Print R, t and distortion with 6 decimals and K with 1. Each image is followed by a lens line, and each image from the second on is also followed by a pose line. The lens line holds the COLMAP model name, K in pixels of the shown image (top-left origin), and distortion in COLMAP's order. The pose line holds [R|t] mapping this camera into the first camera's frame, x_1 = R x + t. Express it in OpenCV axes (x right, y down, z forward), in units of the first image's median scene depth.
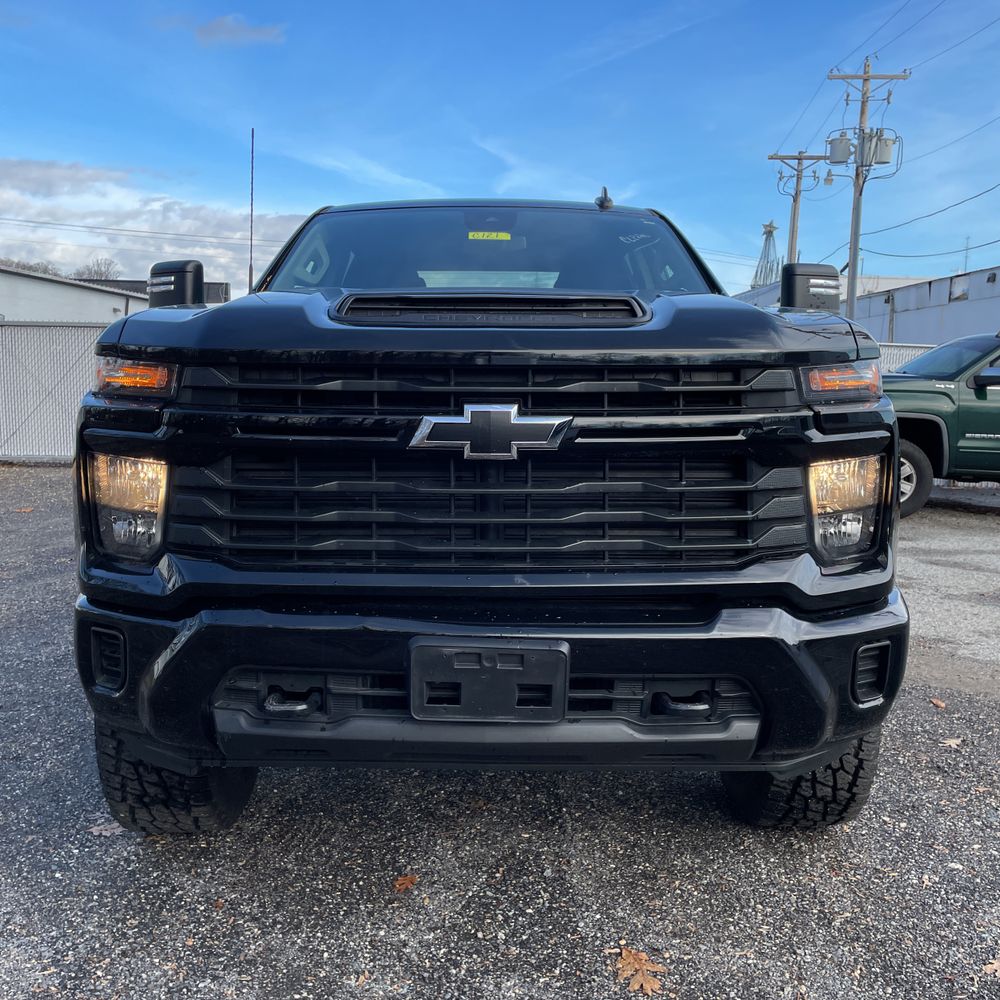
lens RADIAL K [[1007.2, 0, 515.5], [0, 1007.2, 493.6], [0, 0, 1]] dist [0.099267, -0.129685]
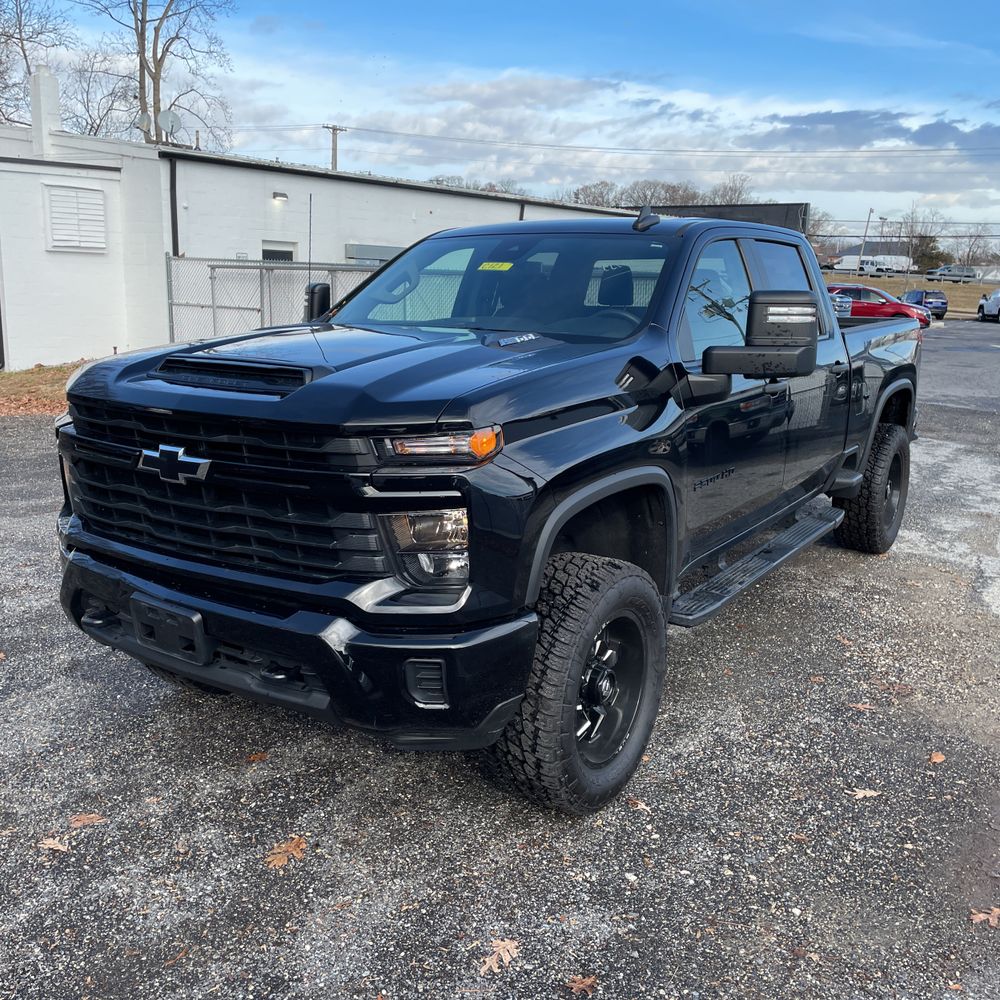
lens RADIAL K [[1006.5, 0, 504.4], [0, 1006.5, 496.4], [0, 0, 1]] dist [0.098674, -0.130010]
pose [[0.828124, 0.125199, -0.546384, 0.908945], [-0.078397, 0.991026, 0.108263, -0.162268], [0.555036, -0.046820, 0.830508, 0.026892]]
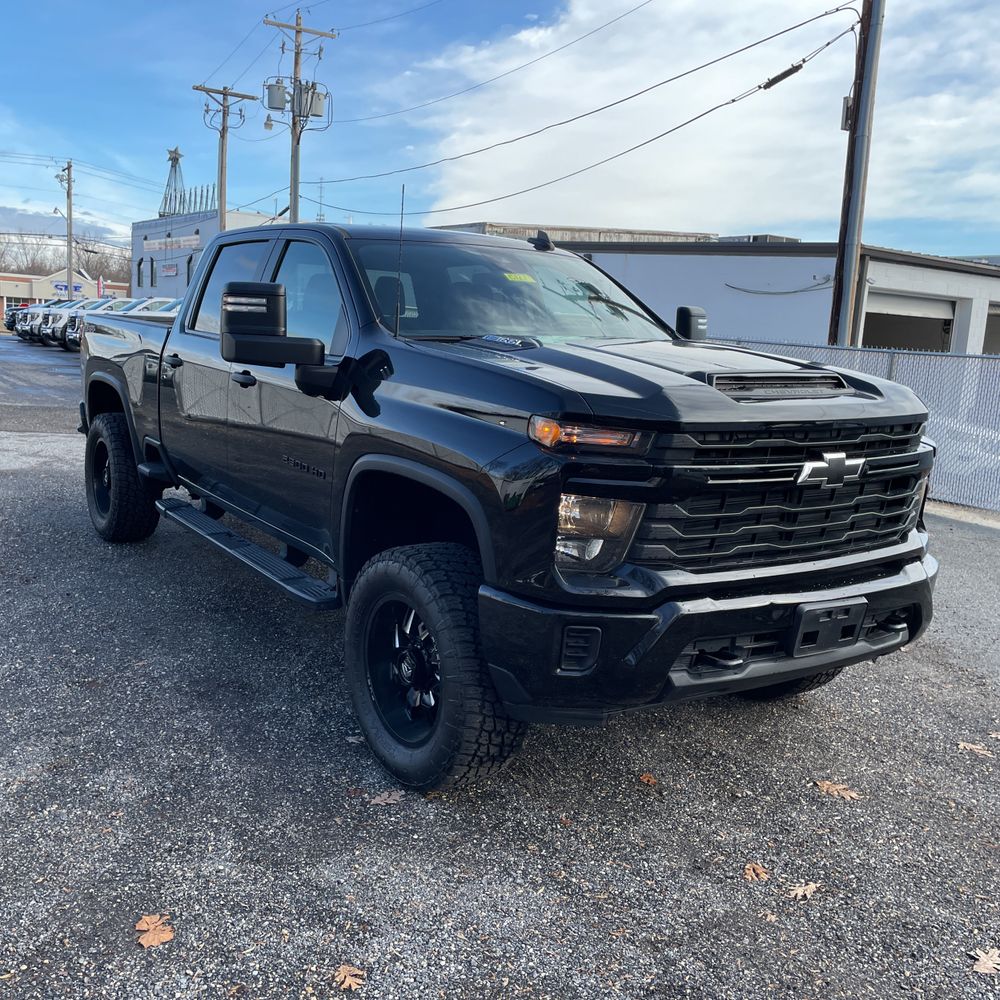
lens RADIAL K [[992.1, 0, 499.2], [0, 992.1, 497.5], [0, 0, 1]] dist [0.111909, -0.167352]
pose [[0.837203, -0.066103, 0.542883, -0.998159], [0.024884, 0.996245, 0.082931, -0.123039], [-0.546326, -0.055921, 0.835704, -0.016708]]
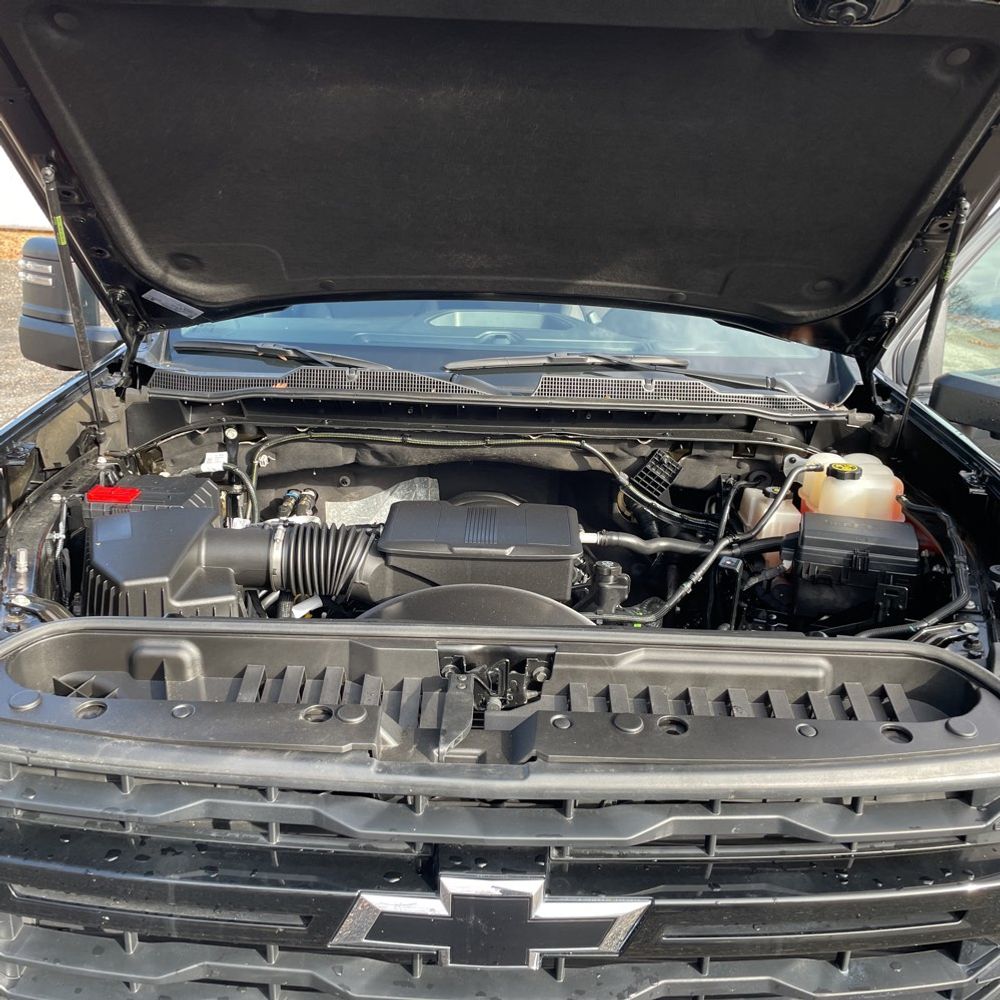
lens RADIAL K [[1006.5, 0, 504.4], [0, 1006.5, 496.4], [0, 0, 1]] dist [0.098674, -0.130010]
pose [[0.999196, 0.038896, -0.009746, -0.016199], [-0.036332, 0.981036, 0.190391, -0.286168], [0.016967, -0.189884, 0.981660, 0.403192]]
